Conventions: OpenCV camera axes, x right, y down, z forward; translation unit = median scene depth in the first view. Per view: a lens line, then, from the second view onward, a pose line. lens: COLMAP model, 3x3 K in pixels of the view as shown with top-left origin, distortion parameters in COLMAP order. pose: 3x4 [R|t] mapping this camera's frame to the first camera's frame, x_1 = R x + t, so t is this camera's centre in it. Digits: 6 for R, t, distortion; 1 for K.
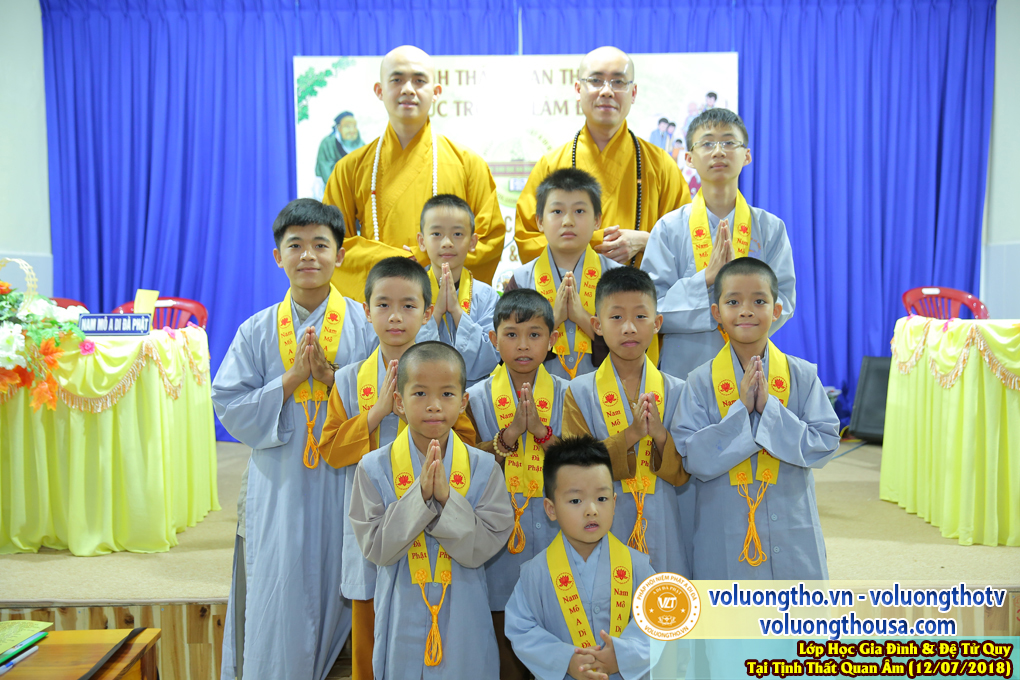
lens RADIAL K [[1117.7, 0, 510.0], [0, 1117.7, 340.0], [0, 0, 1]] dist [0.032444, 0.026271]
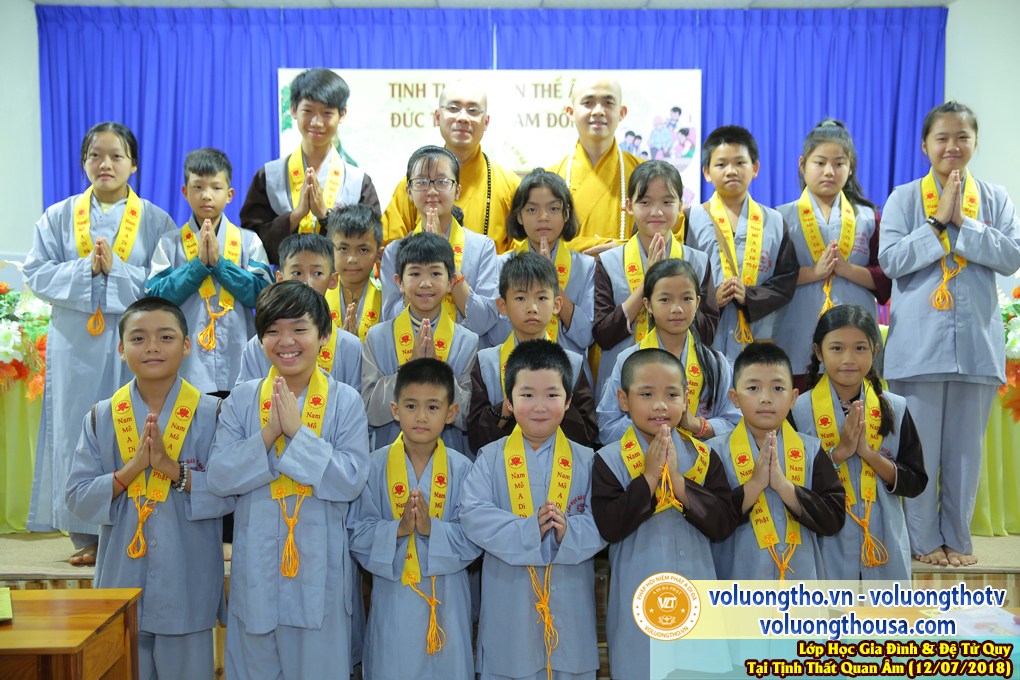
lens RADIAL K [[1117.7, 0, 510.0], [0, 1117.7, 340.0], [0, 0, 1]] dist [0.032444, 0.026271]
pose [[0.999920, 0.009894, 0.007849, 0.018081], [-0.009888, 0.999951, -0.000793, -0.000053], [-0.007856, 0.000715, 0.999969, -0.050915]]
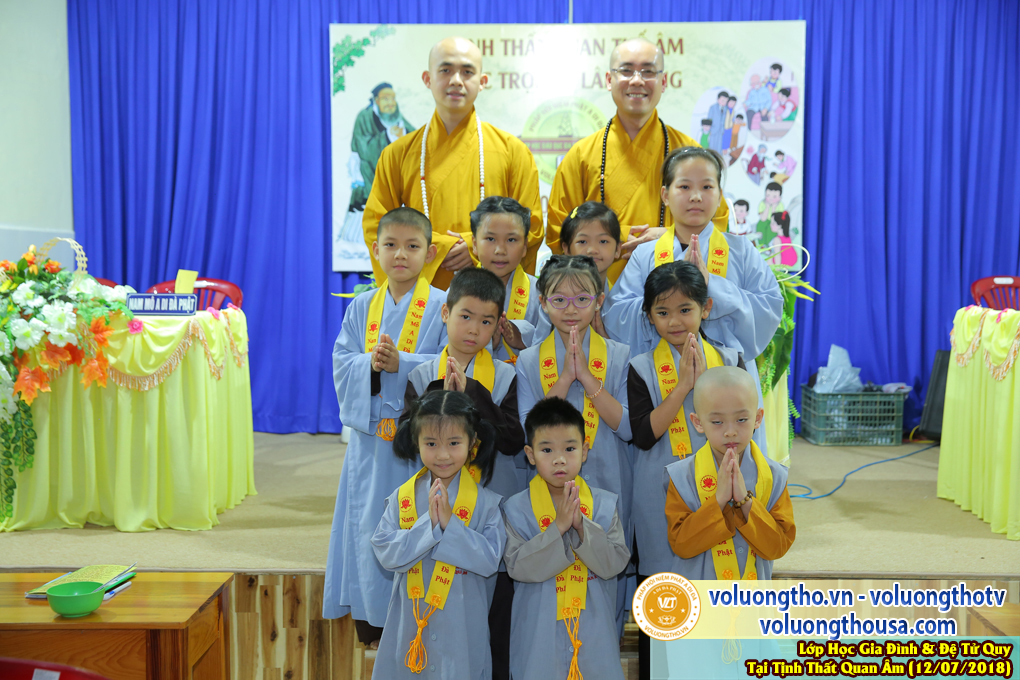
lens RADIAL K [[1310.2, 0, 510.0], [0, 1310.2, 340.0], [0, 0, 1]] dist [0.075059, 0.078848]
pose [[0.999180, 0.013847, -0.038048, 0.004359], [-0.013612, 0.999887, 0.006449, 0.003794], [0.038133, -0.005926, 0.999255, -0.103034]]
